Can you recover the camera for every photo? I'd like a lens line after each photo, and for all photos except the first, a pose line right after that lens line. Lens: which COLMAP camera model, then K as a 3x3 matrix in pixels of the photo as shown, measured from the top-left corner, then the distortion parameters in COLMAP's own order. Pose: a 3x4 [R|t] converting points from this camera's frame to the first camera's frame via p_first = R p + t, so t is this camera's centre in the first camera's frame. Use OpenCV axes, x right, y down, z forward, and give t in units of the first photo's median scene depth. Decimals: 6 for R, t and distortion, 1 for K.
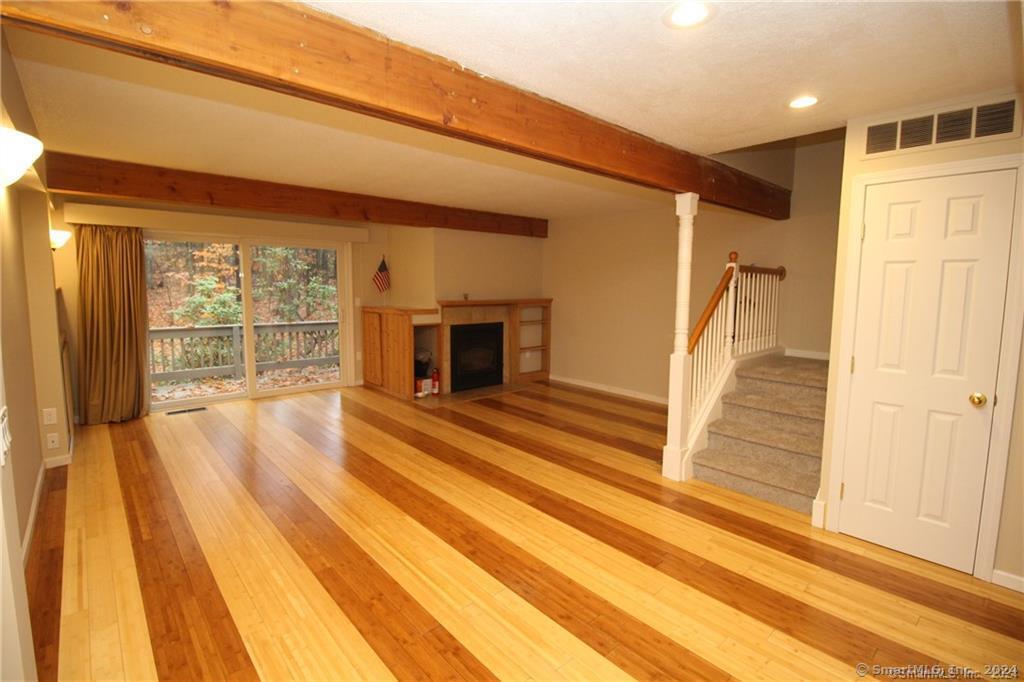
lens RADIAL K [[477.9, 0, 514.9], [0, 477.9, 337.0], [0, 0, 1]] dist [-0.004038, -0.001595]
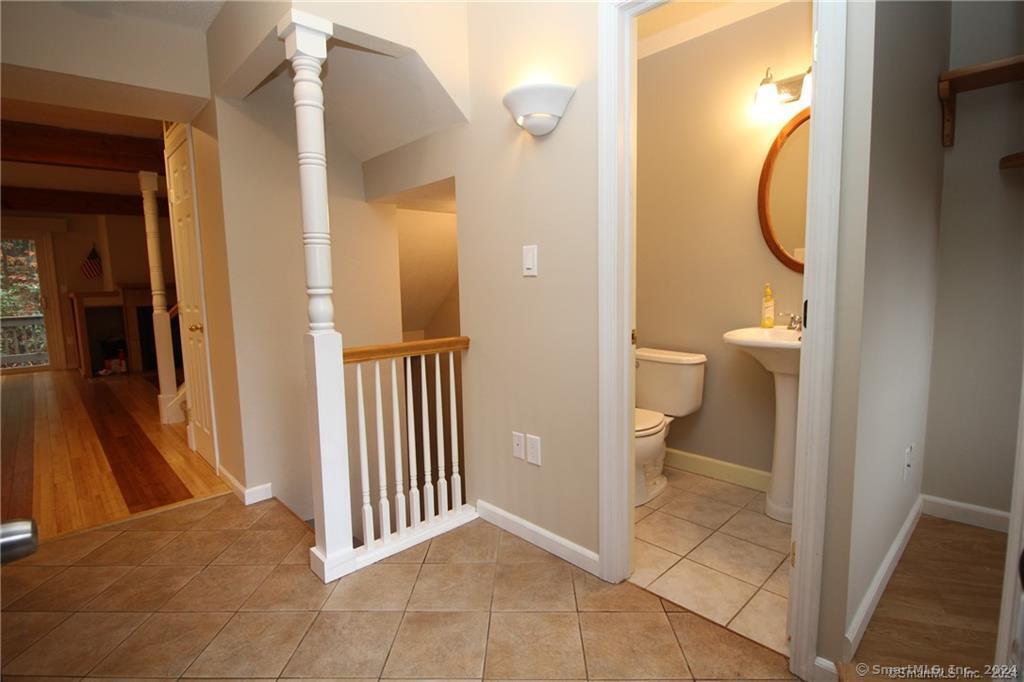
lens RADIAL K [[507.5, 0, 512.0], [0, 507.5, 341.0], [0, 0, 1]] dist [-0.015841, -0.000397]
pose [[0.999287, -0.034332, 0.015683, 1.130208], [0.034238, 0.999394, 0.006202, 0.121261], [-0.015886, -0.005661, 0.999858, -0.209334]]
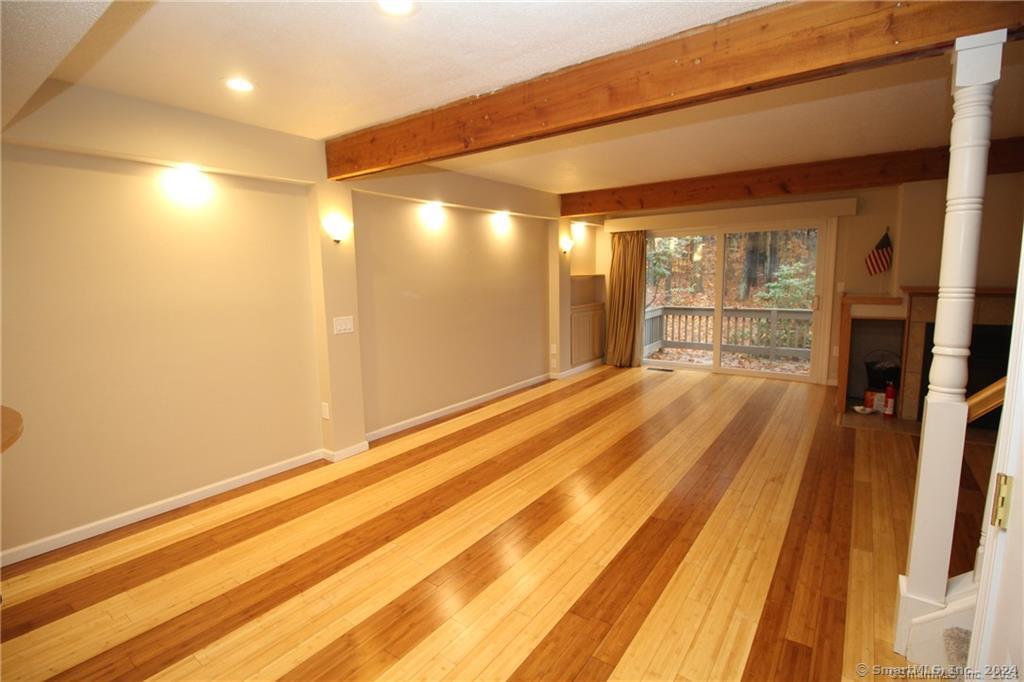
lens RADIAL K [[477.9, 0, 514.9], [0, 477.9, 337.0], [0, 0, 1]] dist [-0.004038, -0.001595]
pose [[0.202515, 0.111326, -0.972931, 0.681063], [-0.087446, 0.991604, 0.095260, -0.029994], [0.975367, 0.065788, 0.210550, 0.481456]]
